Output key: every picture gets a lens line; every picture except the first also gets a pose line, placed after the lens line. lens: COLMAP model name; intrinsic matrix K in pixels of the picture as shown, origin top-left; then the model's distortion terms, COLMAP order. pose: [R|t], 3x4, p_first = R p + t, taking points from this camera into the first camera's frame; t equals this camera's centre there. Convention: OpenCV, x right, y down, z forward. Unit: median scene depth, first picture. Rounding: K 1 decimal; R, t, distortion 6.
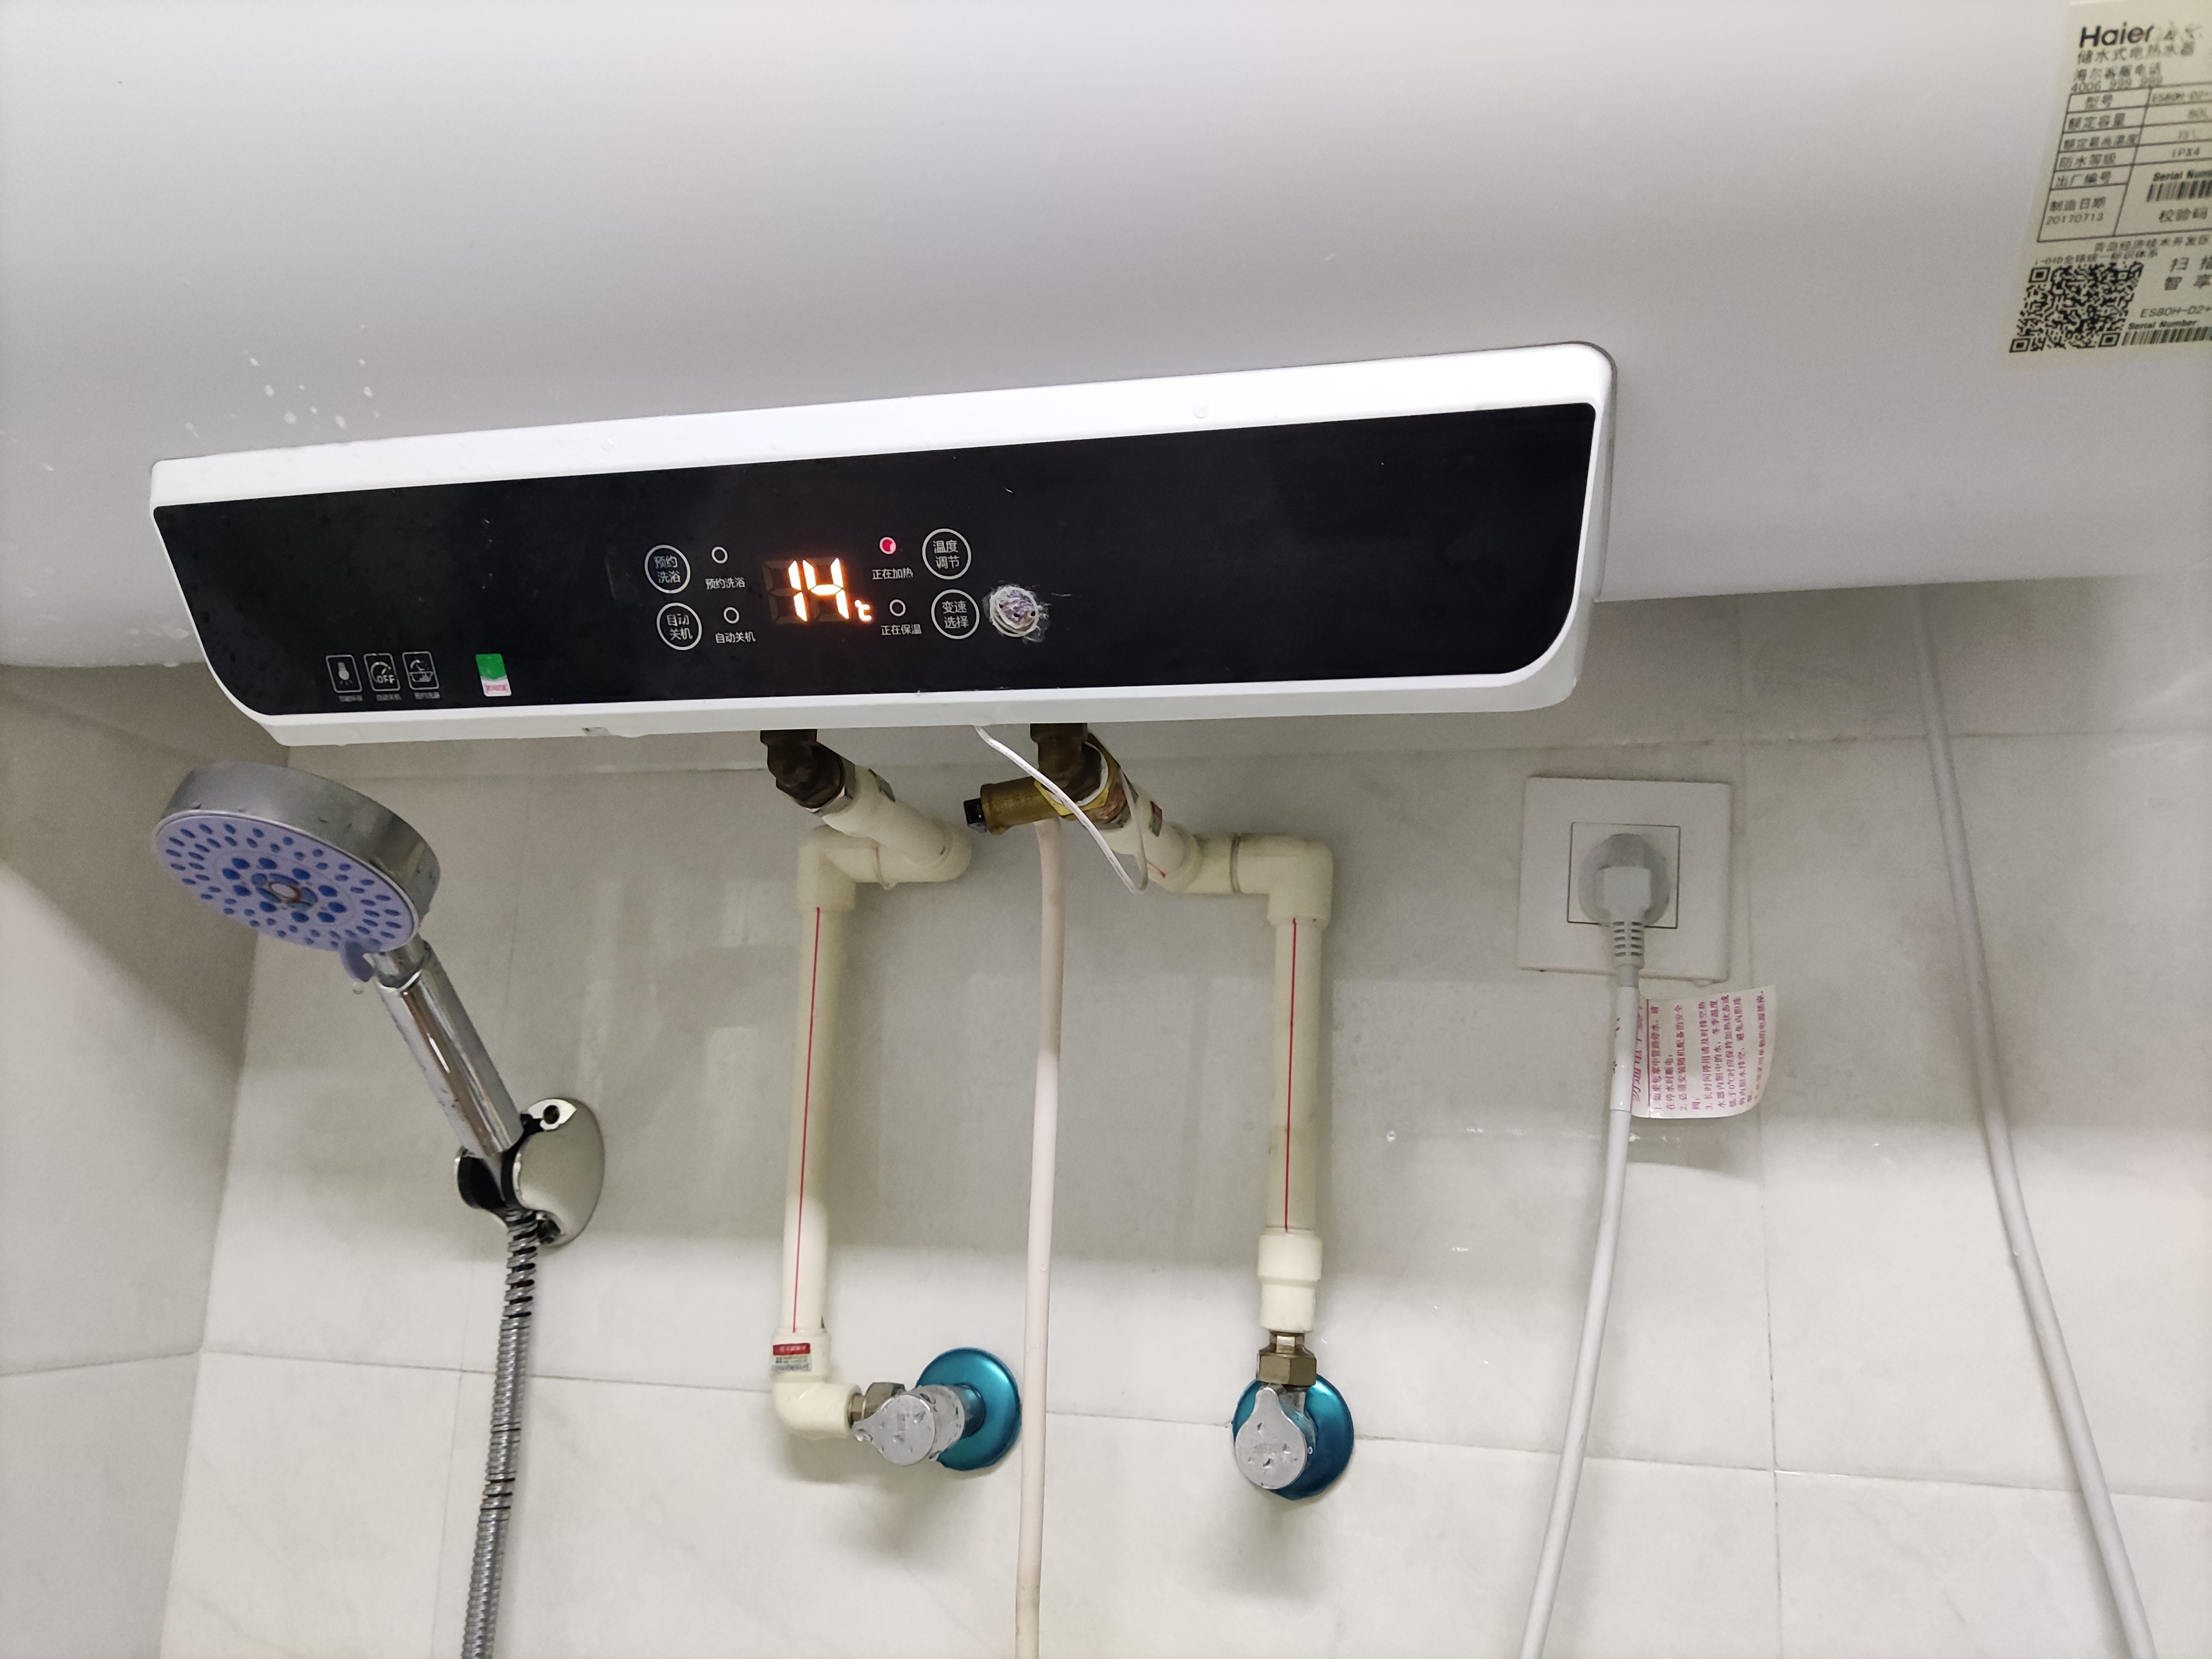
lens RADIAL K [[1469.2, 0, 1106.0], [0, 1469.2, 829.5], [0, 0, 1]] dist [0.021064, -0.039001]
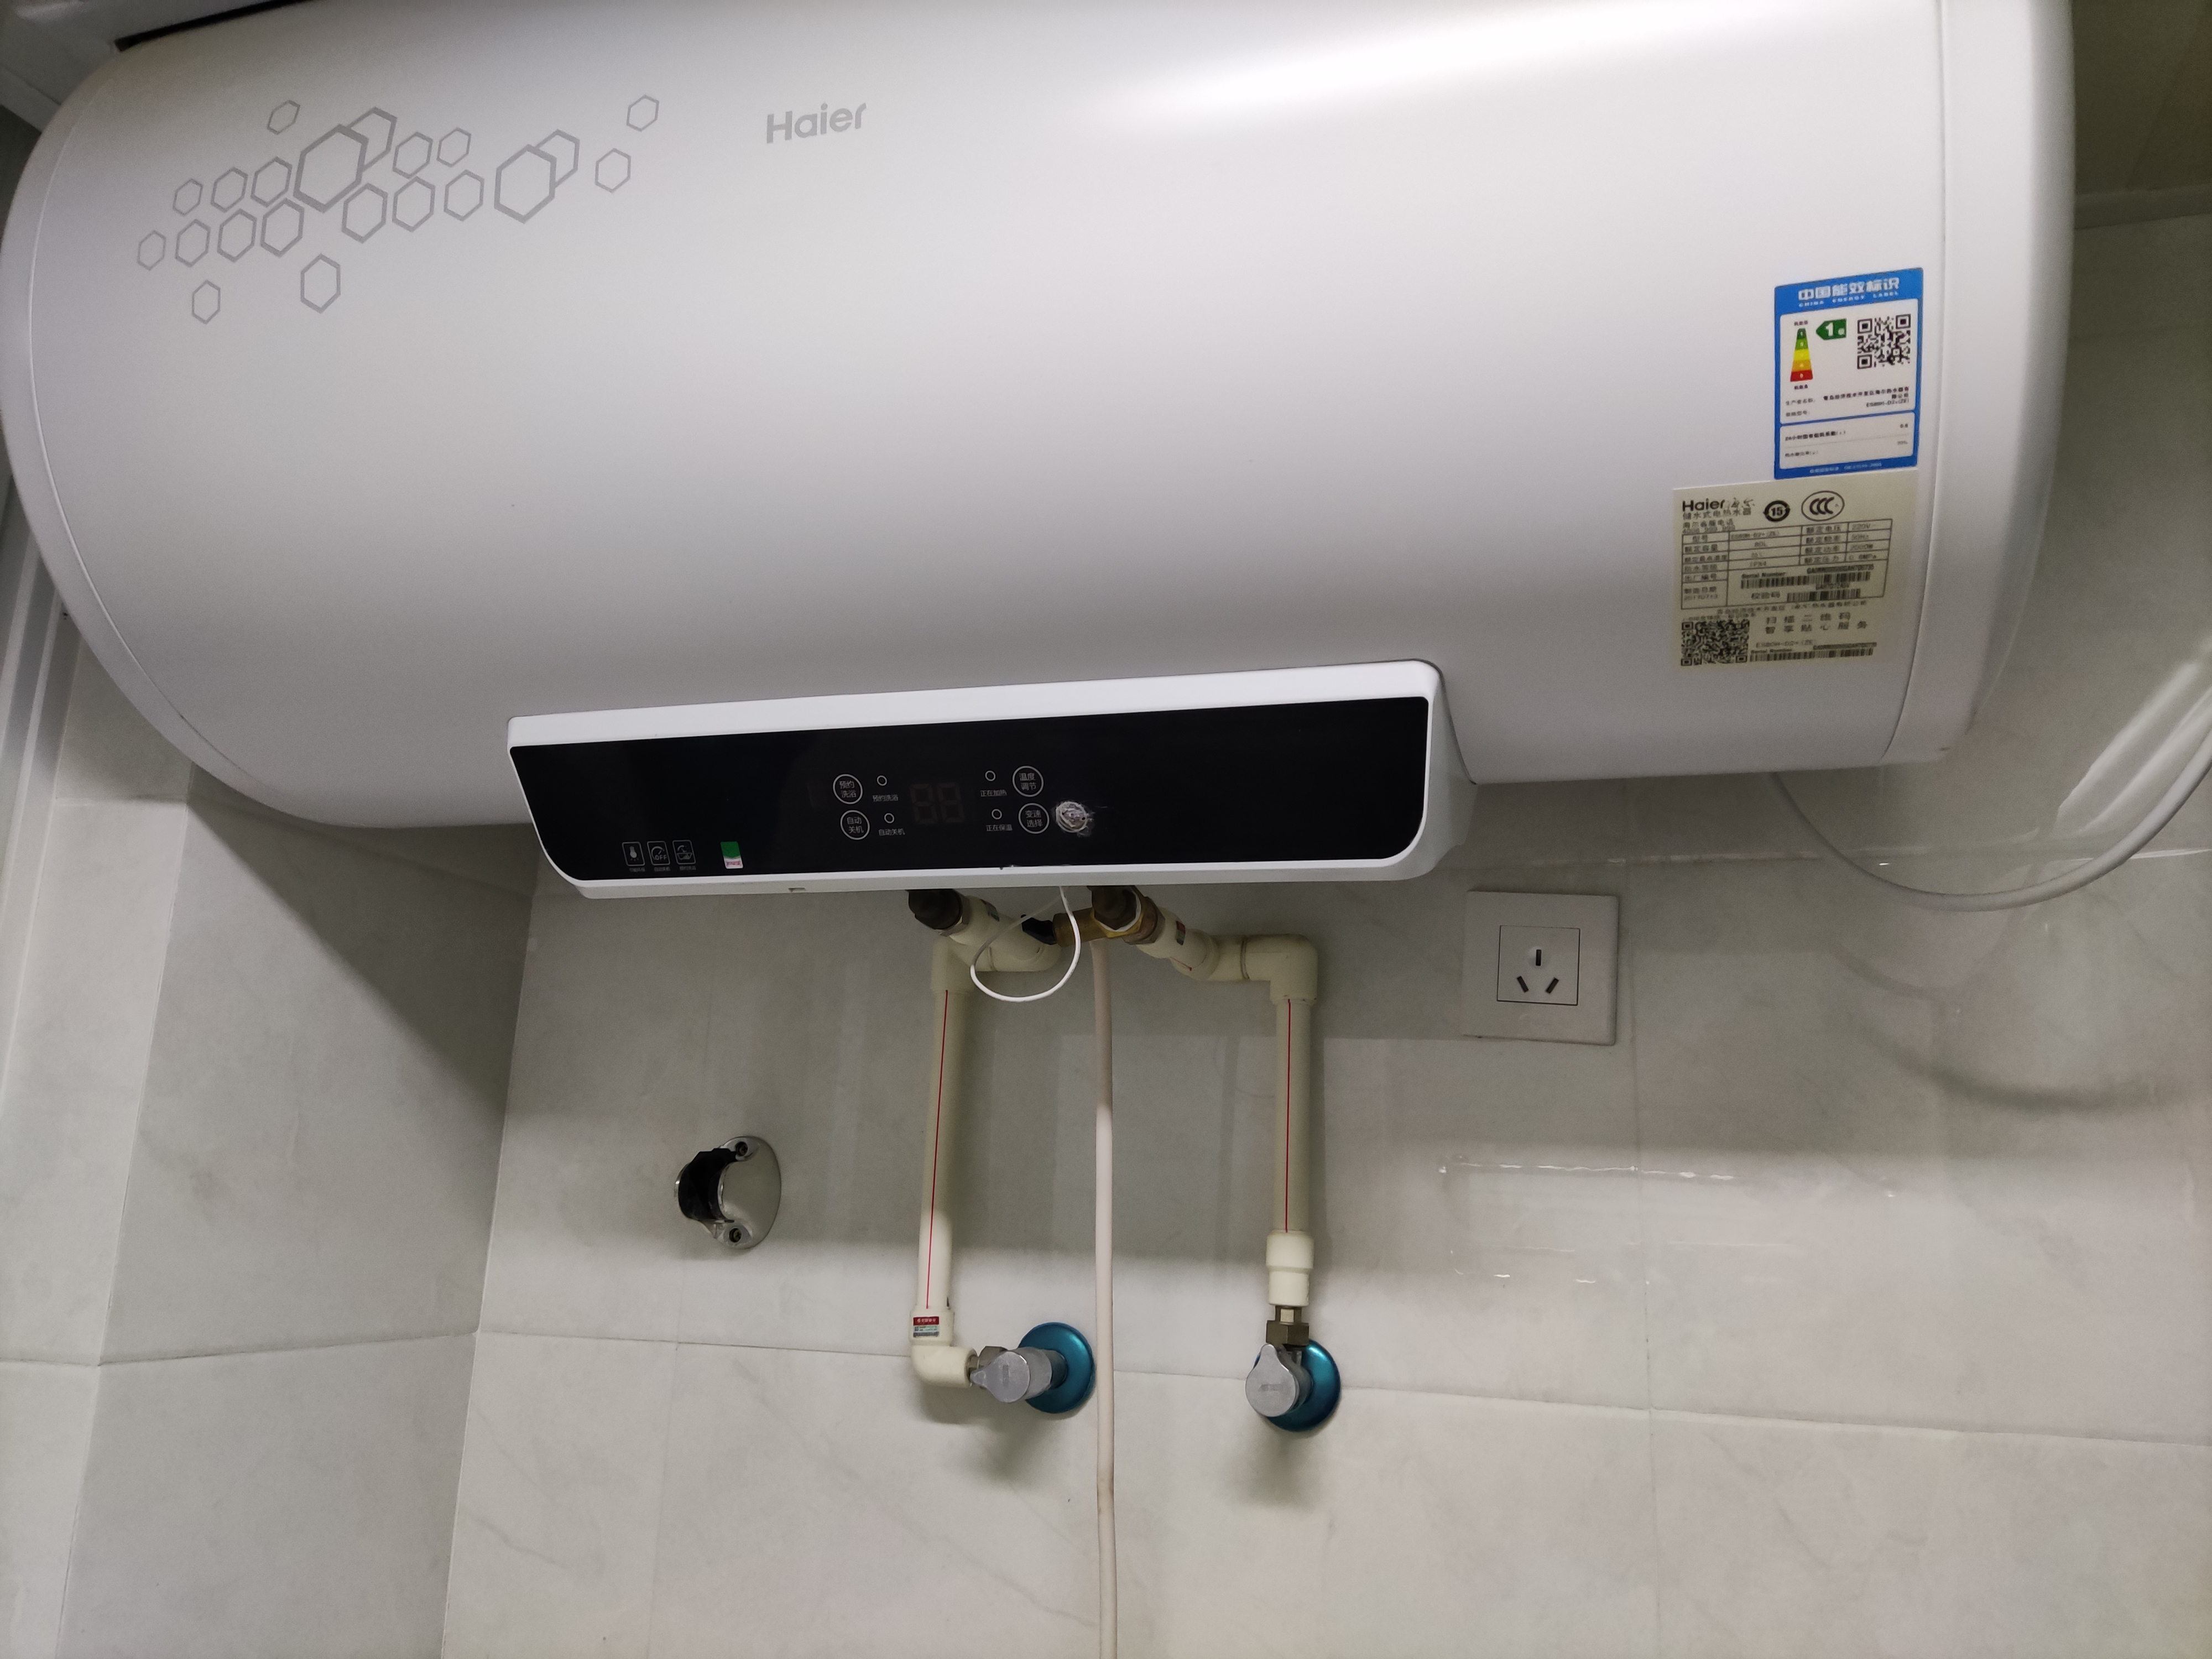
lens RADIAL K [[1469.2, 0, 1106.0], [0, 1469.2, 829.5], [0, 0, 1]] dist [0.021064, -0.039001]
pose [[0.997821, -0.017563, -0.063606, 0.063199], [0.015980, 0.999552, -0.025319, -0.084685], [0.064022, 0.024248, 0.997654, -0.475887]]
